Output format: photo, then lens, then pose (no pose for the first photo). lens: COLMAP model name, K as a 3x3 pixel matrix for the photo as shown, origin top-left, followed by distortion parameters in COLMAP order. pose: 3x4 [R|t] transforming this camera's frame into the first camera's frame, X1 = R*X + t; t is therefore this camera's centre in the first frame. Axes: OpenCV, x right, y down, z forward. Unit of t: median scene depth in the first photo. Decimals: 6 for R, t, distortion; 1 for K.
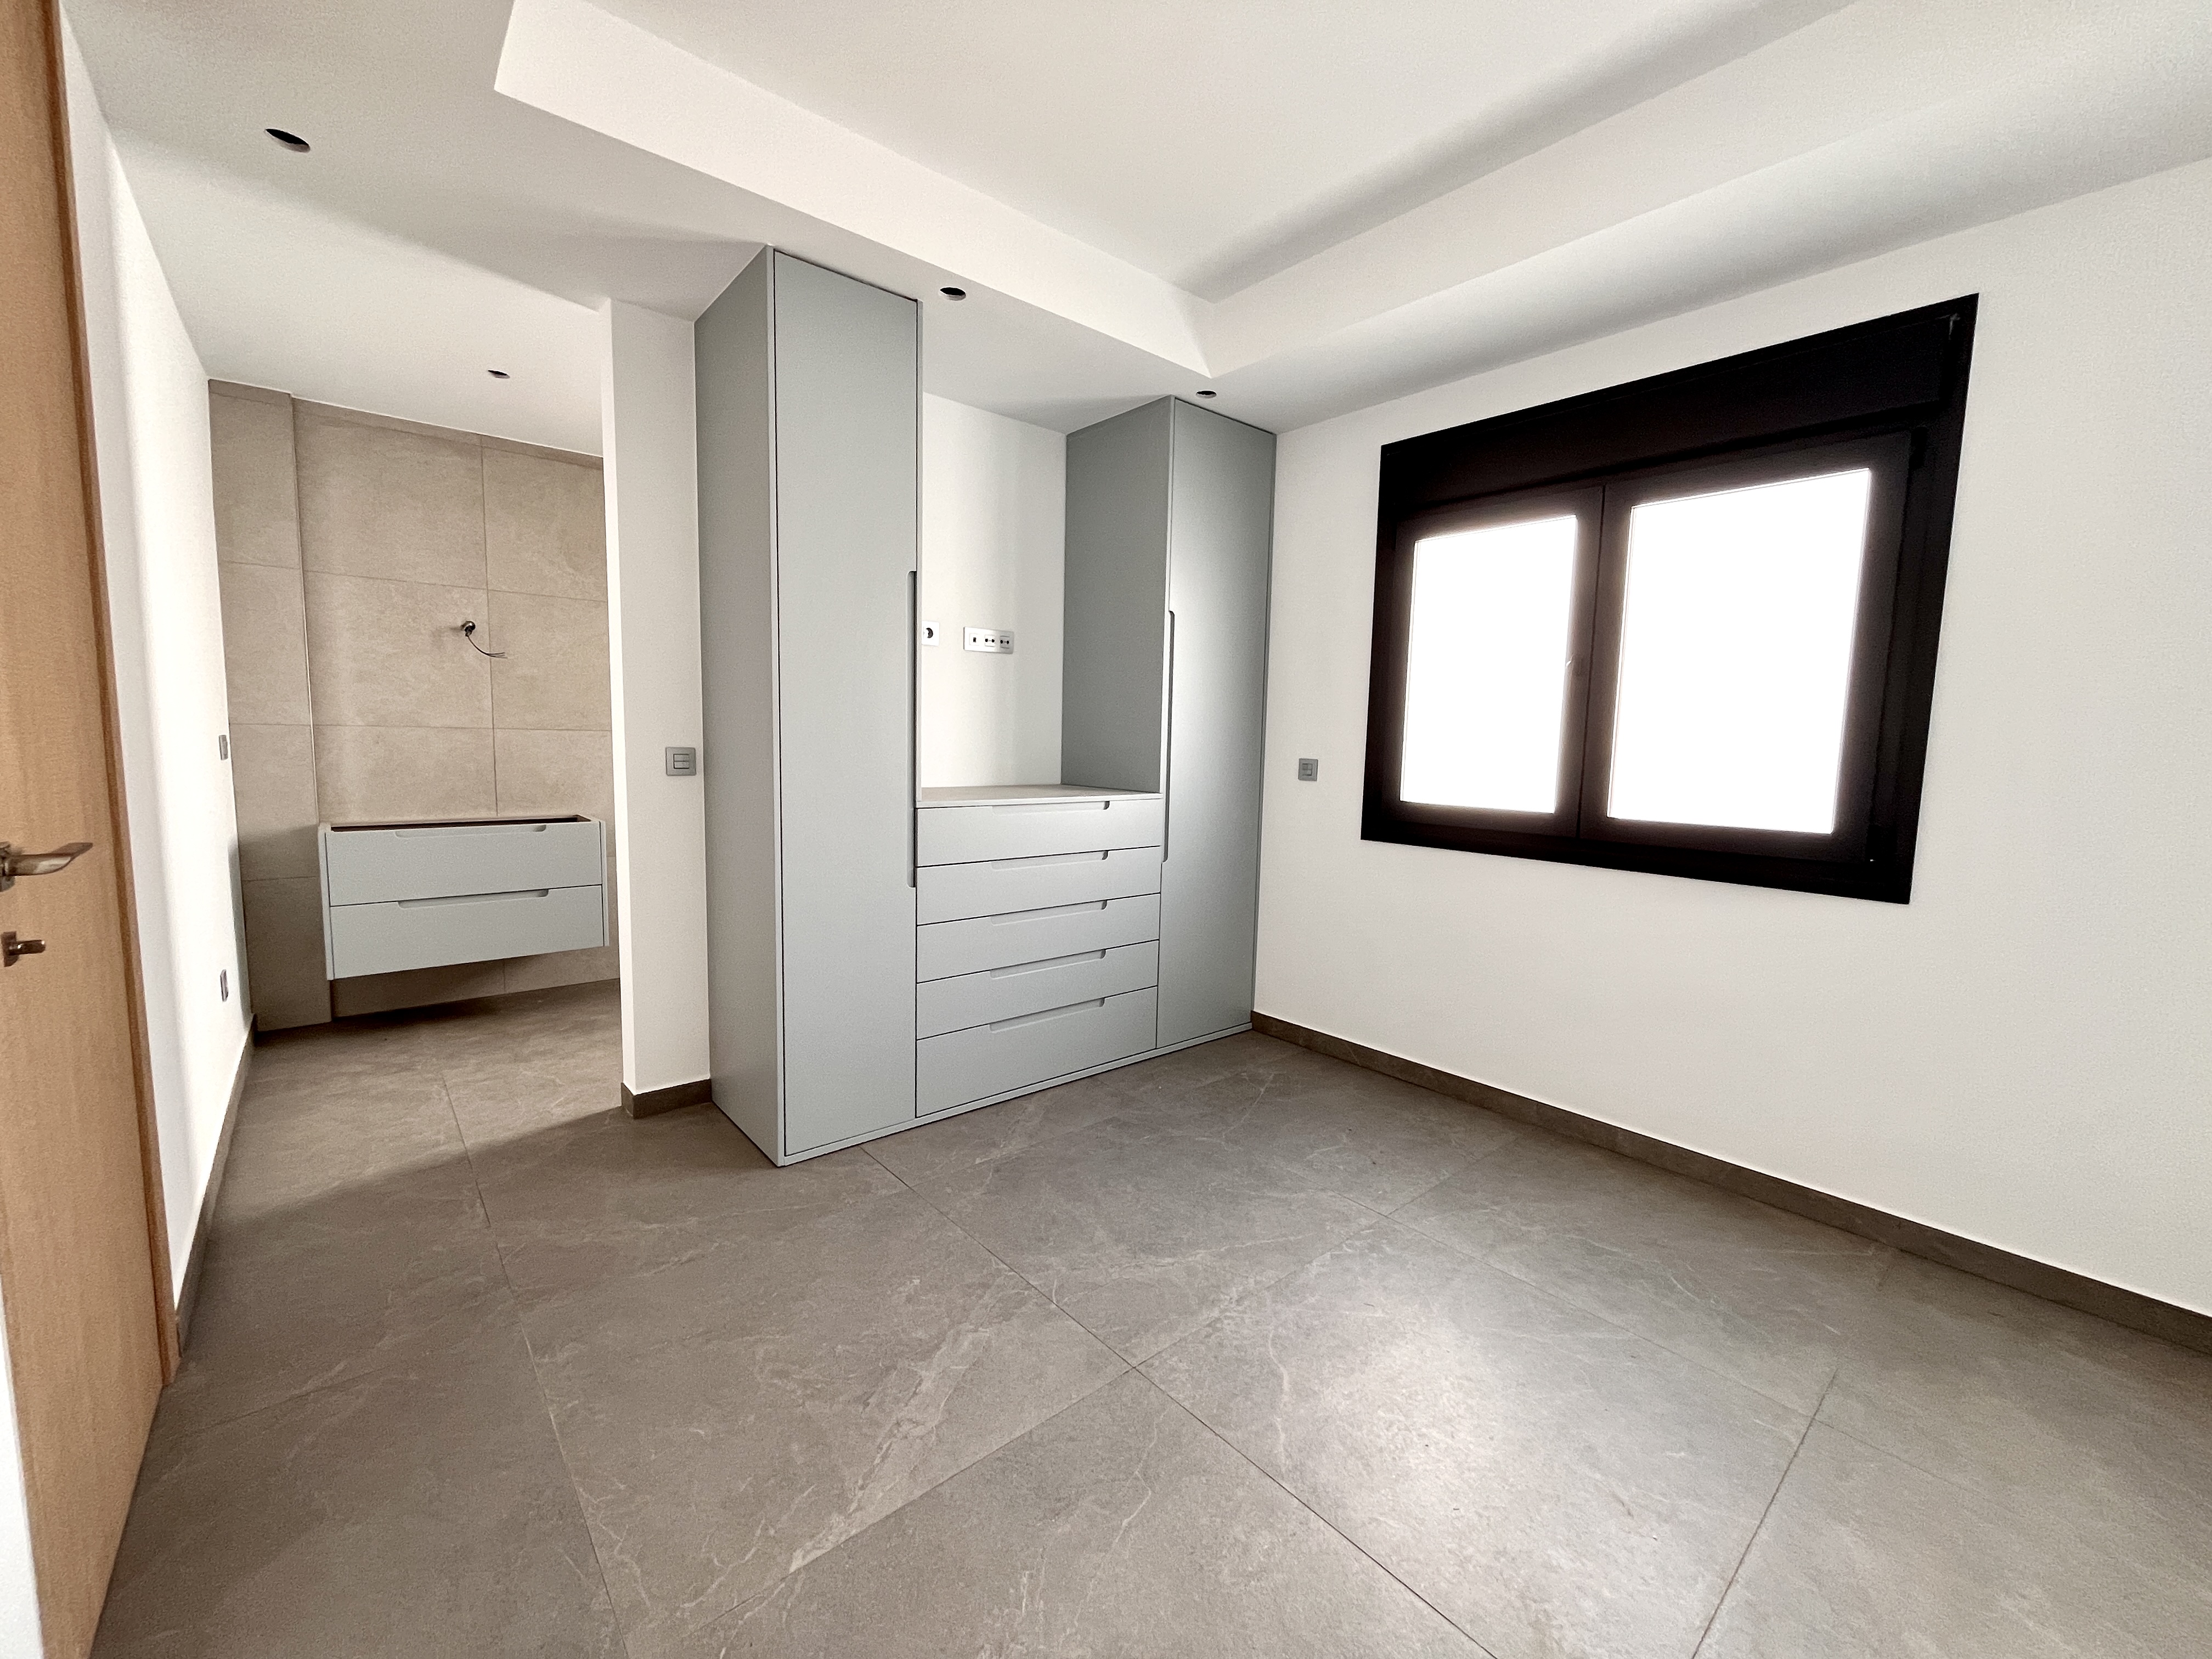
lens RADIAL K [[895.0, 0, 1102.6], [0, 895.0, 826.9], [0, 0, 1]] dist [-0.001448, 0.000170]
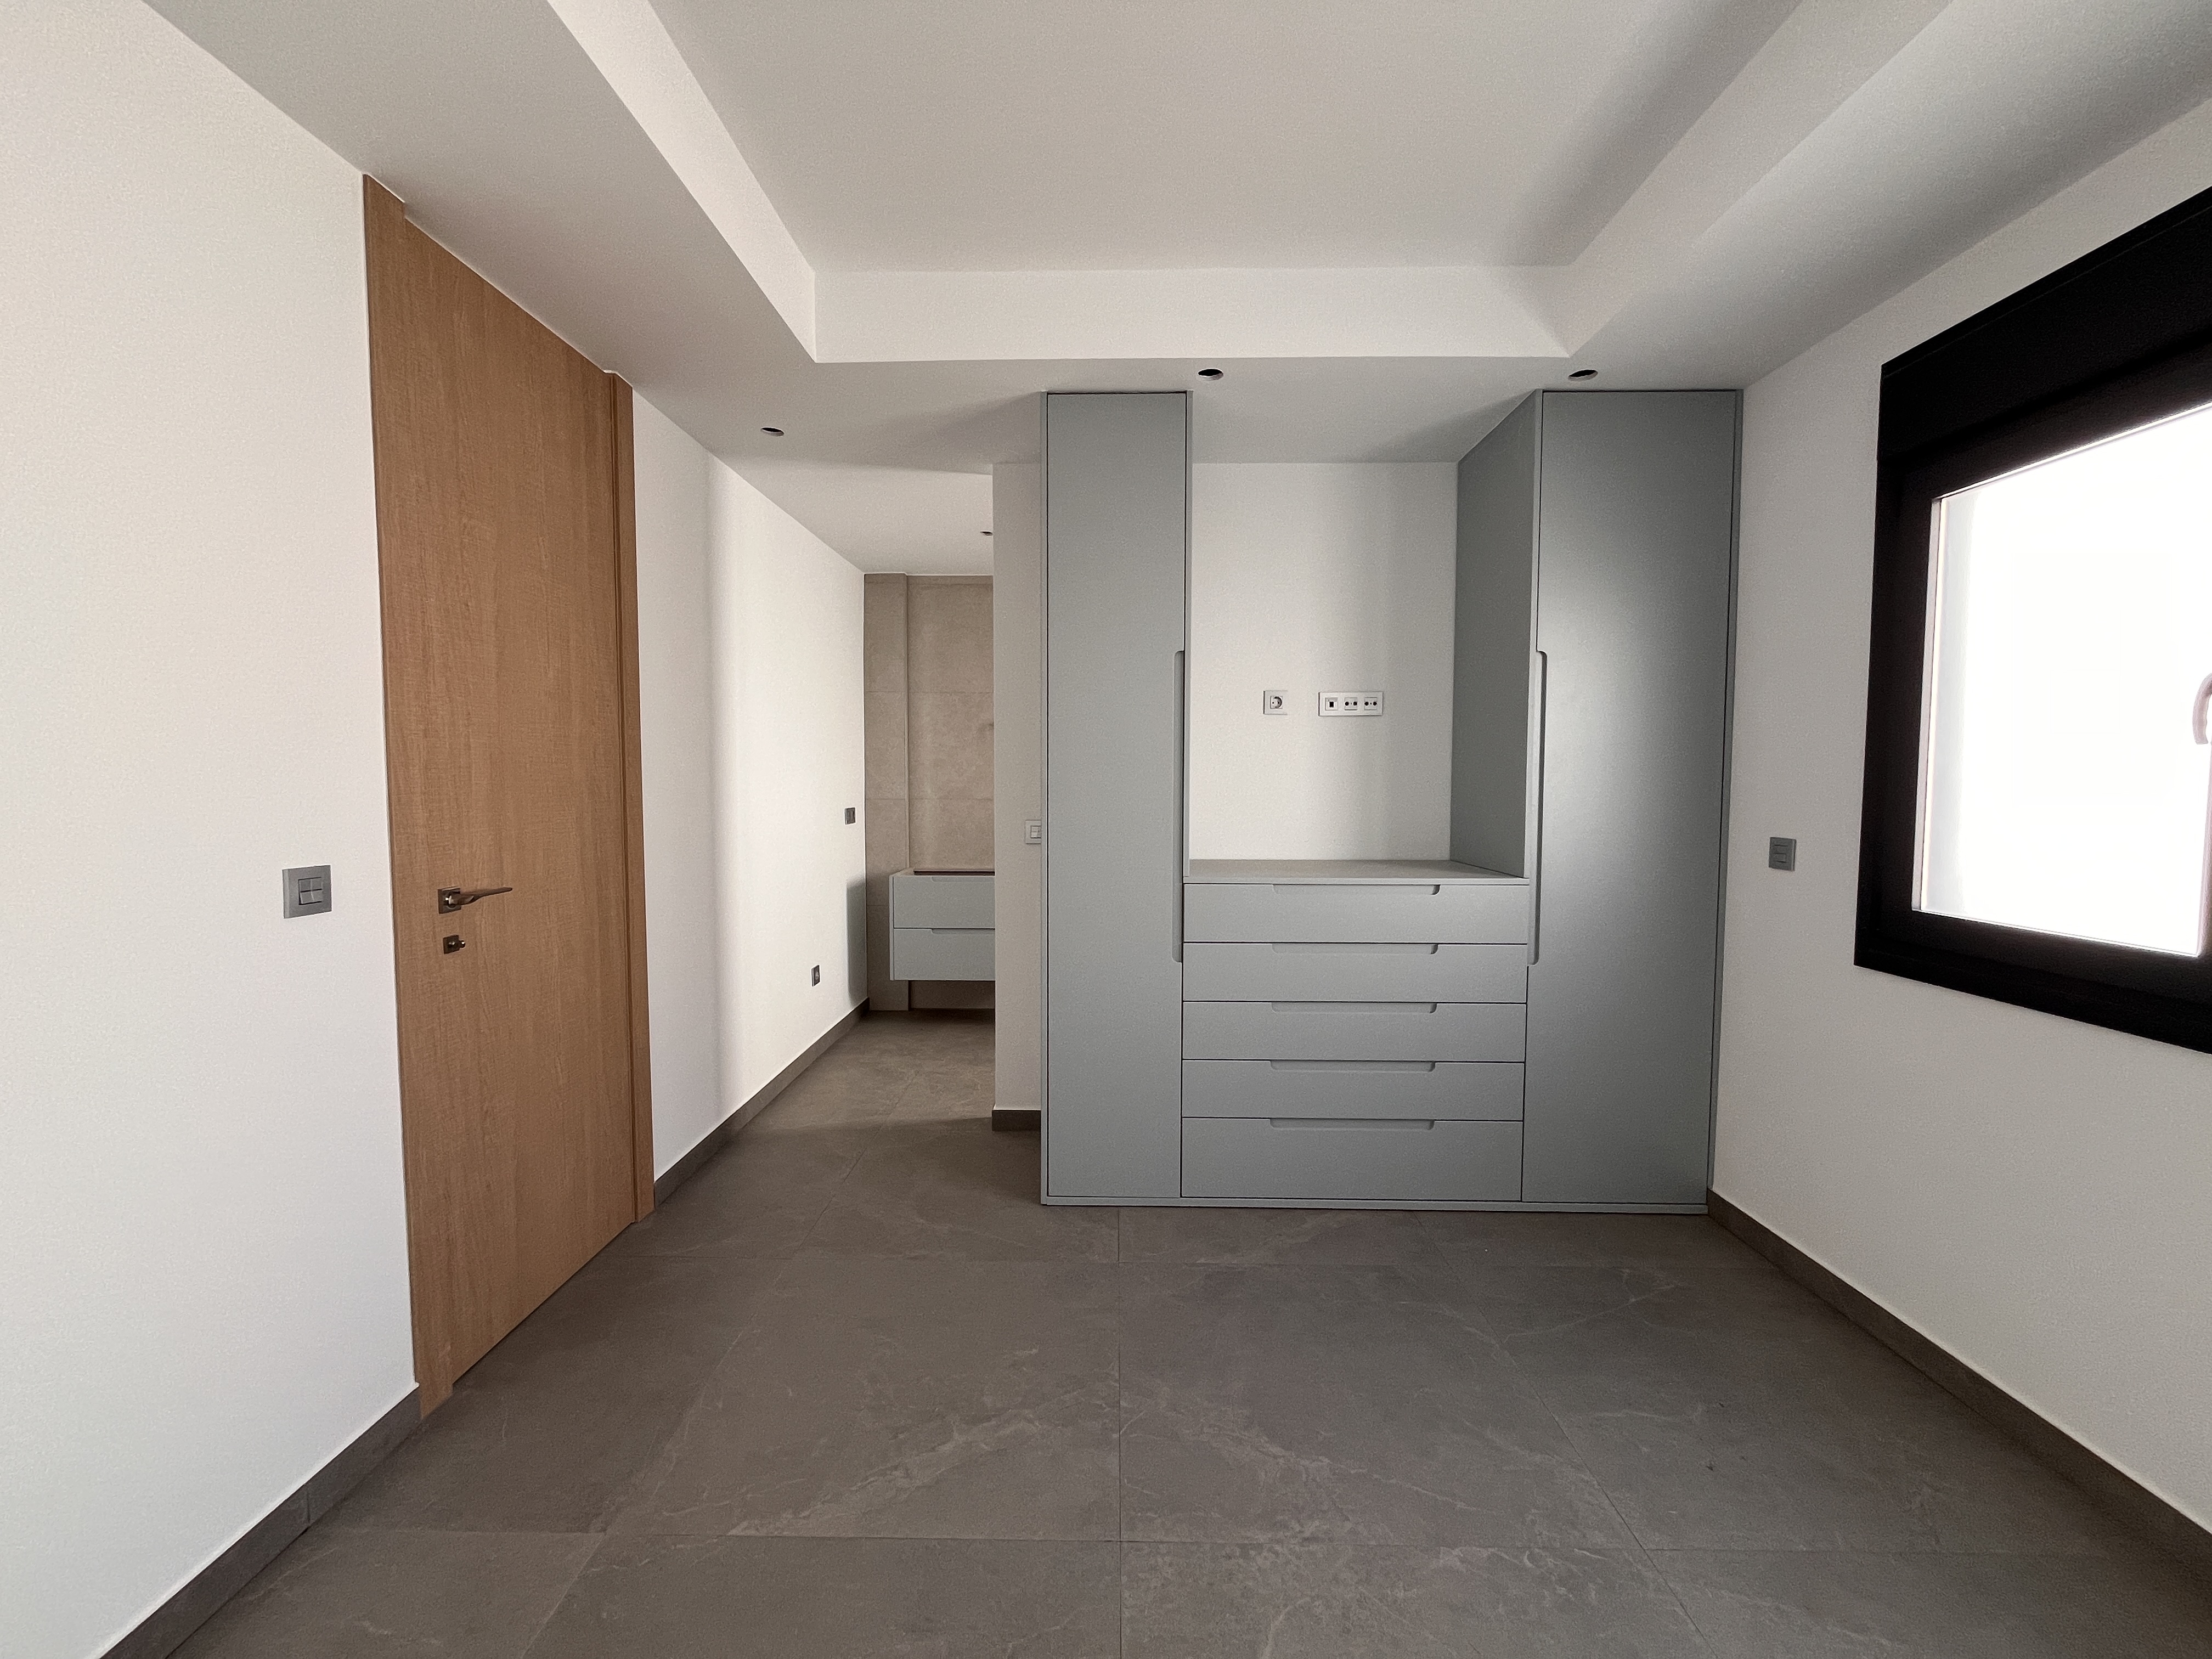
lens RADIAL K [[895.0, 0, 1102.6], [0, 895.0, 826.9], [0, 0, 1]] dist [-0.001448, 0.000170]
pose [[0.747884, 0.013404, -0.663694, 0.306233], [-0.052787, 0.997831, -0.039331, -0.031139], [0.661727, 0.064450, 0.746970, 0.147700]]
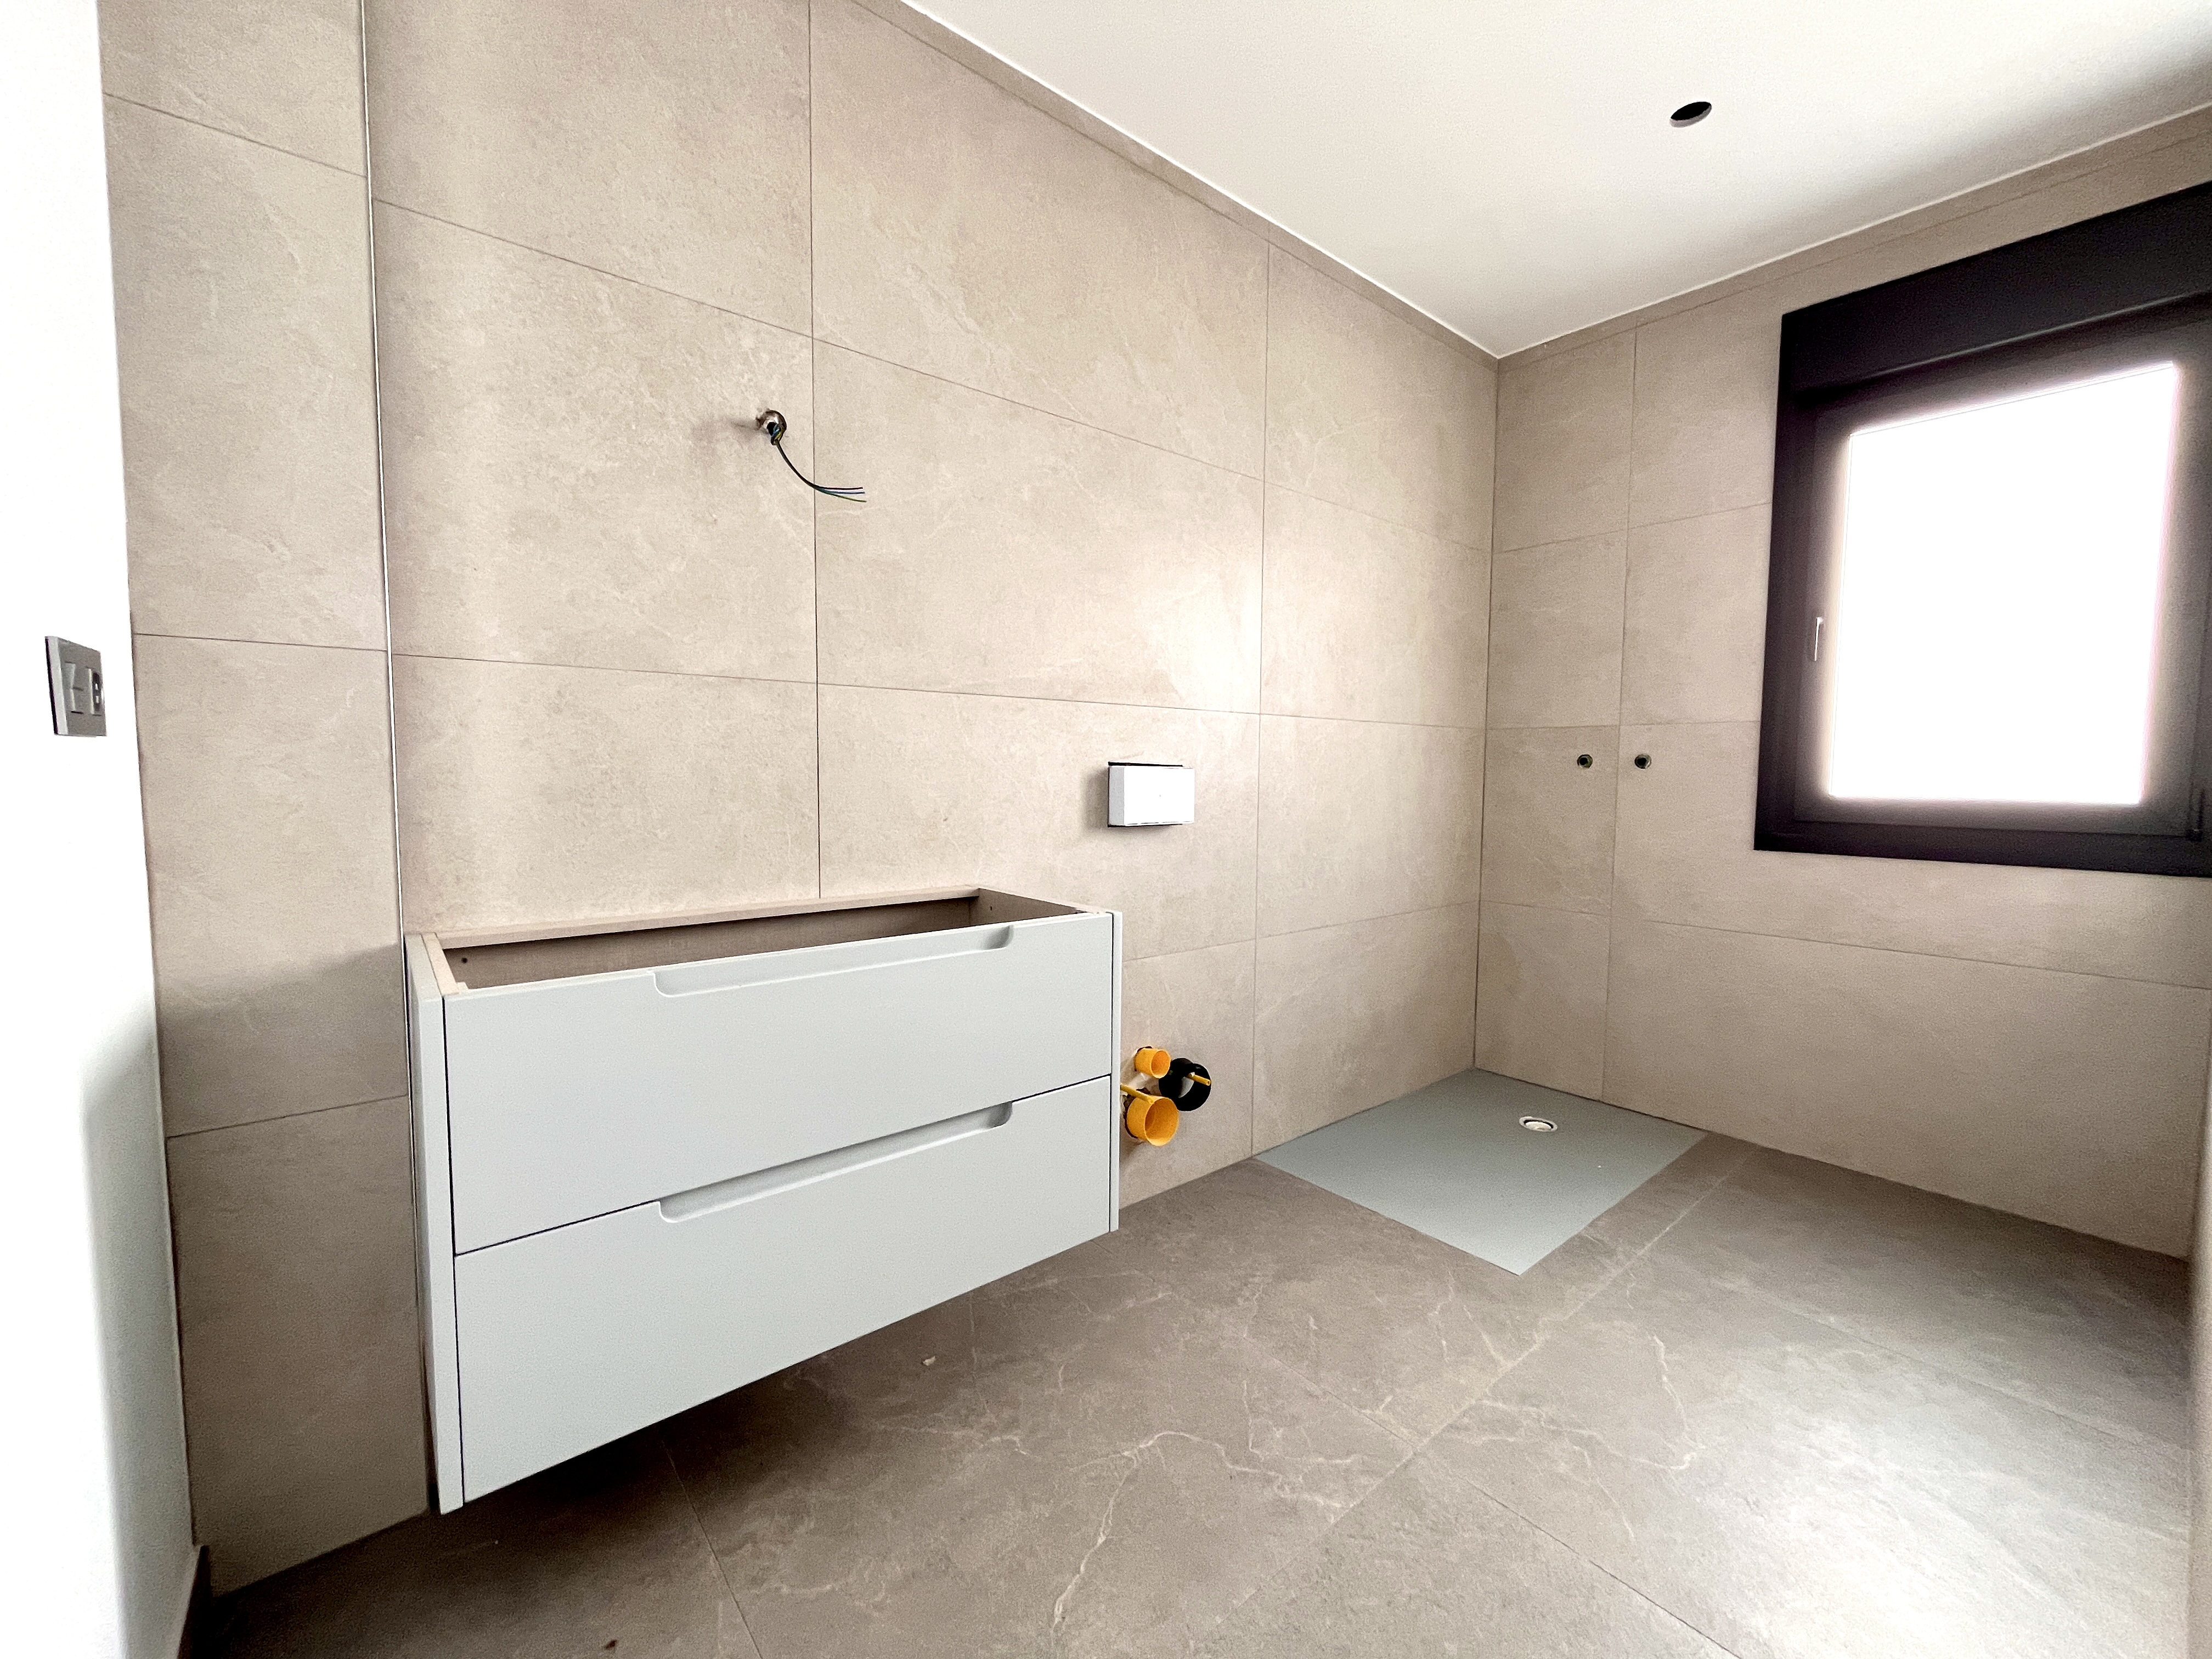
lens RADIAL K [[895.0, 0, 1102.6], [0, 895.0, 826.9], [0, 0, 1]] dist [-0.001448, 0.000170]
pose [[0.999852, -0.015061, -0.008316, -0.630808], [0.014731, 0.999151, -0.038475, -0.031782], [0.008889, 0.038347, 0.999225, 0.687644]]
